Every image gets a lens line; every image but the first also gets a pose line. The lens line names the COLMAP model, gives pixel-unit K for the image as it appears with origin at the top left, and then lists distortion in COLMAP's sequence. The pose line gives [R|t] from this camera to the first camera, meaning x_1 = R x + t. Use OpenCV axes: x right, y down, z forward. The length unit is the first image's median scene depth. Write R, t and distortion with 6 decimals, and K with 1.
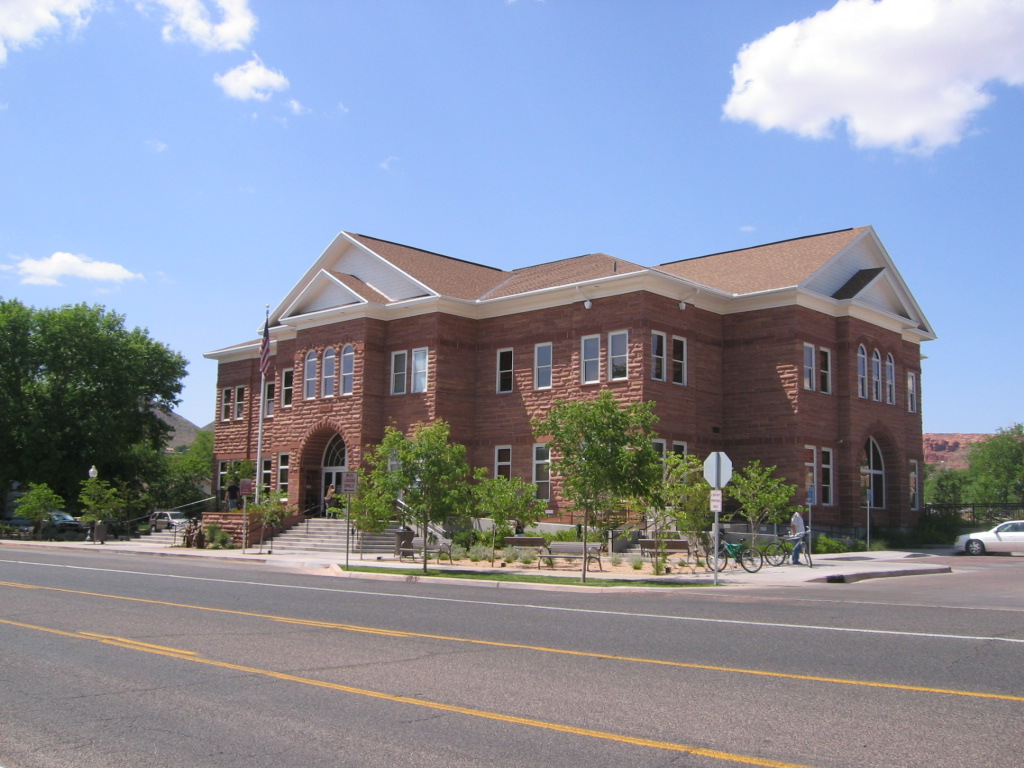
lens RADIAL K [[1079.3, 0, 512.0], [0, 1079.3, 384.0], [0, 0, 1]] dist [-0.123342, -0.001024]
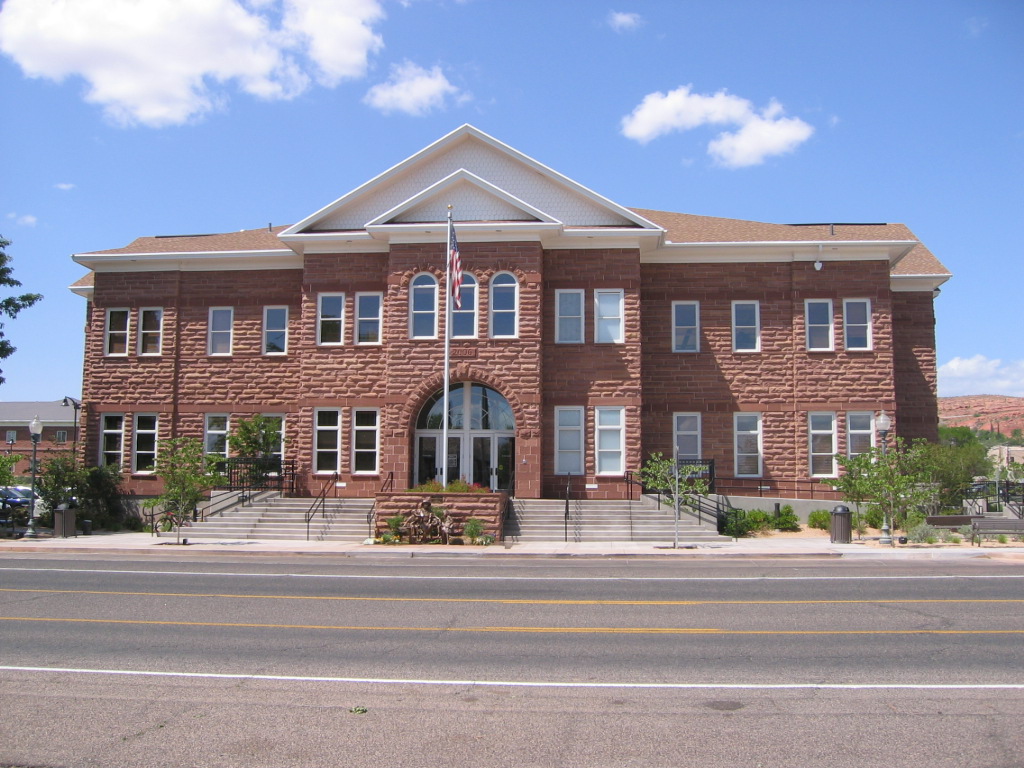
lens RADIAL K [[1079.3, 0, 512.0], [0, 1079.3, 384.0], [0, 0, 1]] dist [-0.123342, -0.001024]
pose [[0.782135, 0.058945, 0.620315, -0.663976], [-0.074614, 0.997212, -0.000680, 0.045750], [-0.618626, -0.045752, 0.784352, 0.412627]]
